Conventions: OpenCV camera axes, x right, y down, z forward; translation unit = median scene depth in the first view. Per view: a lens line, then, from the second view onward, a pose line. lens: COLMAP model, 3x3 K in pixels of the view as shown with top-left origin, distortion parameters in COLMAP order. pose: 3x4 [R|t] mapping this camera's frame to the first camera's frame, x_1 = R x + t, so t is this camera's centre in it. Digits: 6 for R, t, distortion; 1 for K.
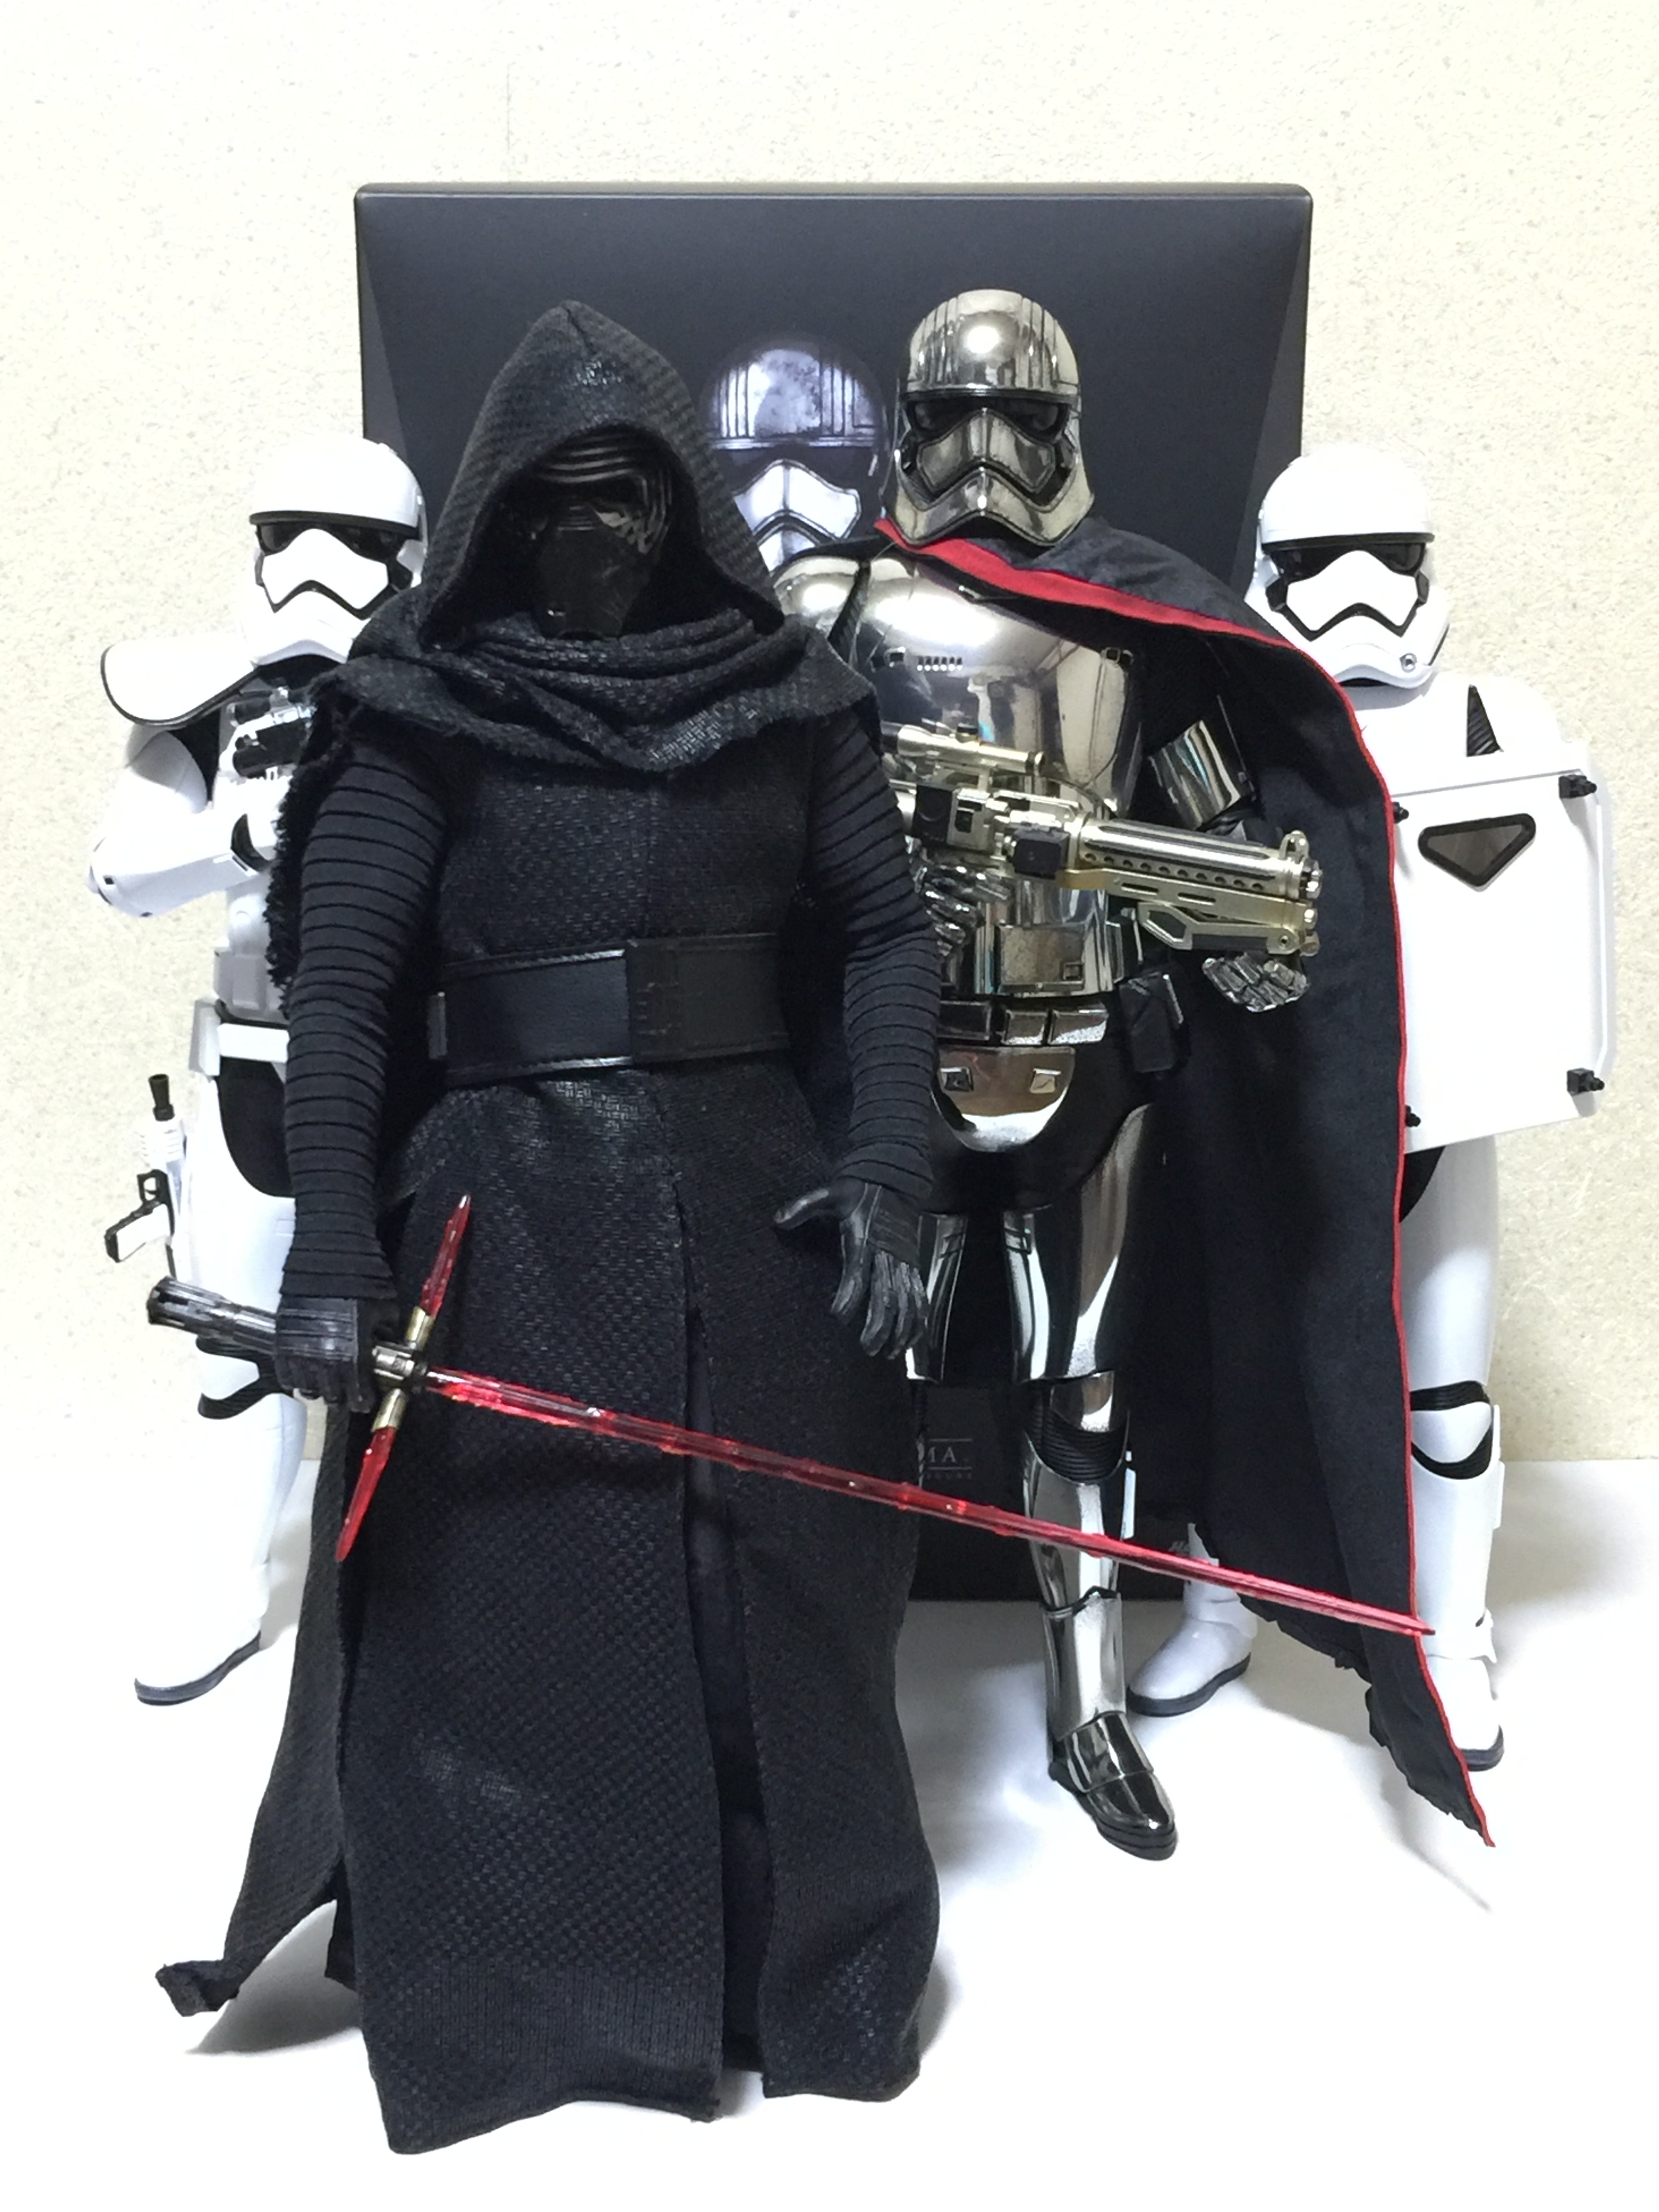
lens RADIAL K [[3089.1, 0, 841.6], [0, 3089.1, 1040.9], [0, 0, 1]] dist [0.056253, 0.000000]
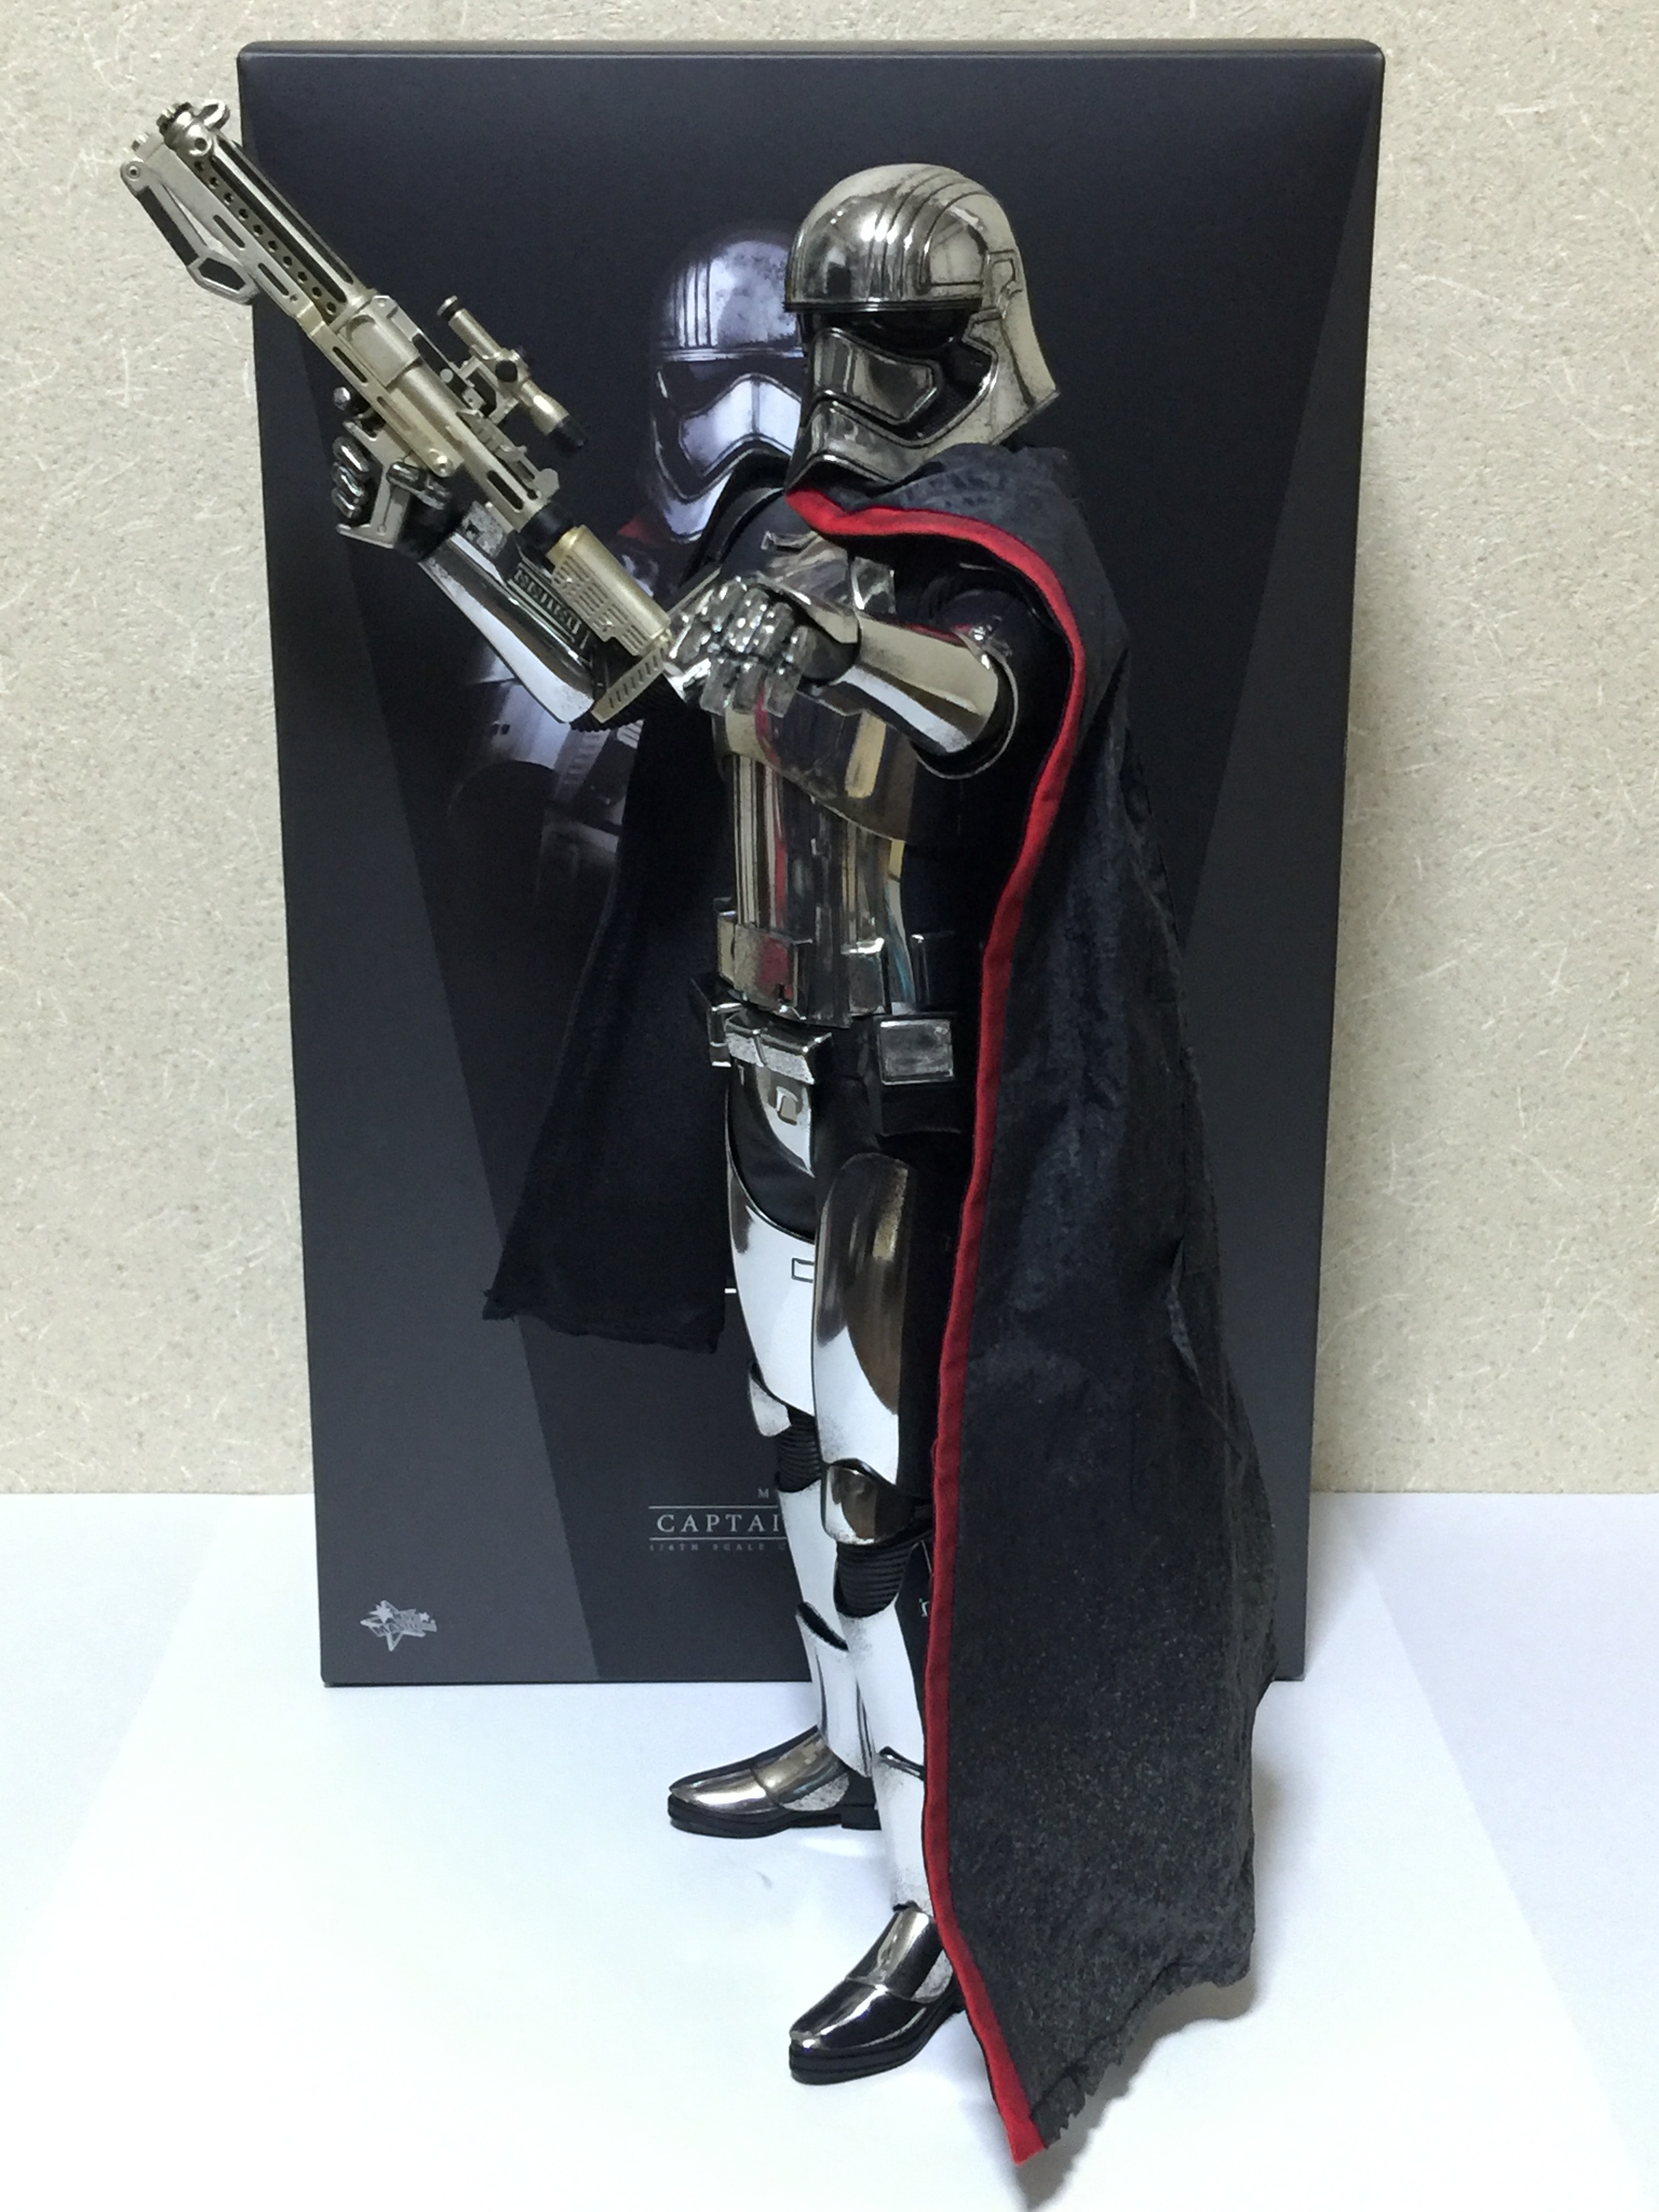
lens RADIAL K [[3088.0, 0, 825.6], [0, 3088.0, 1089.2], [0, 0, 1]] dist [0.047860, 0.000000]
pose [[0.999992, -0.001489, -0.003804, 0.003357], [0.001675, 0.998786, 0.049235, -0.028157], [0.003726, -0.049241, 0.998780, 0.120585]]
